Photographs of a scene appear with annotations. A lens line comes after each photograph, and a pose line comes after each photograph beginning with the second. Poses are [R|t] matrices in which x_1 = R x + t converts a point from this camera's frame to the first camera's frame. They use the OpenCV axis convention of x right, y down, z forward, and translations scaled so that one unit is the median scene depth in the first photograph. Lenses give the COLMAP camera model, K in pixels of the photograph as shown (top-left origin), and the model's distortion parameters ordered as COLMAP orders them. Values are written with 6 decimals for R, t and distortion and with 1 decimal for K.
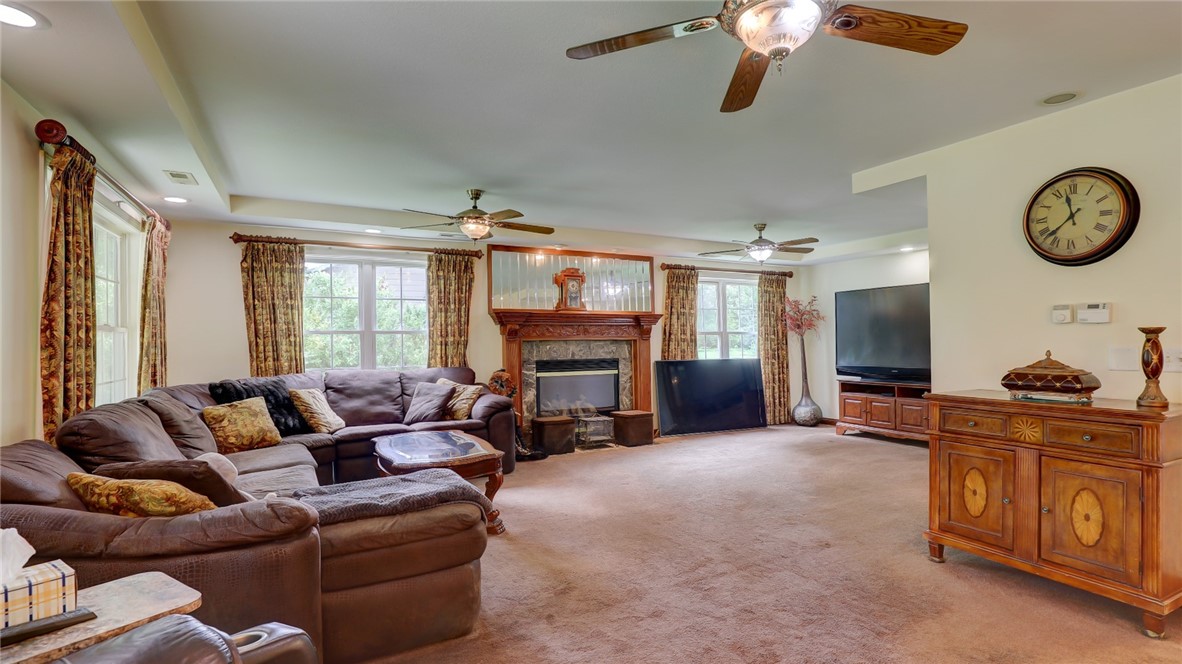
lens RADIAL K [[563.3, 0, 593.0], [0, 563.3, 340.2], [0, 0, 1]] dist [-0.026546, 0.001787]
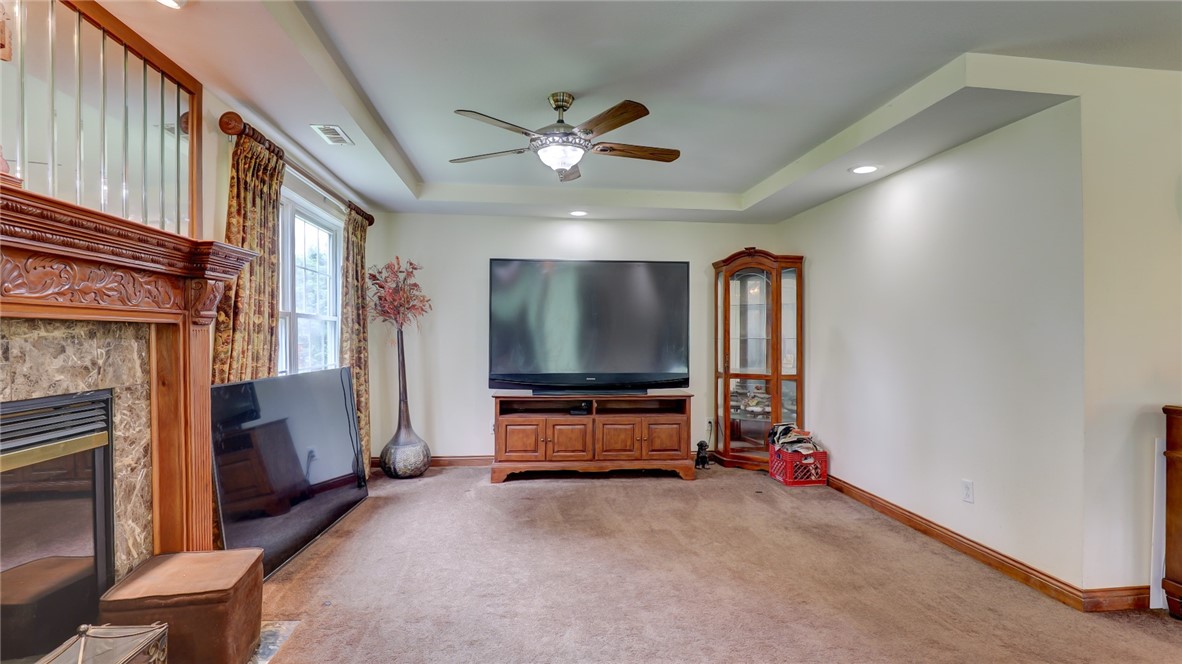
lens RADIAL K [[563.3, 0, 588.4], [0, 563.3, 330.1], [0, 0, 1]] dist [-0.026546, 0.001787]
pose [[0.364635, 0.021084, 0.930912, -0.138261], [-0.008732, 0.999777, -0.019223, 0.007325], [-0.931110, -0.001120, 0.364737, 0.766348]]
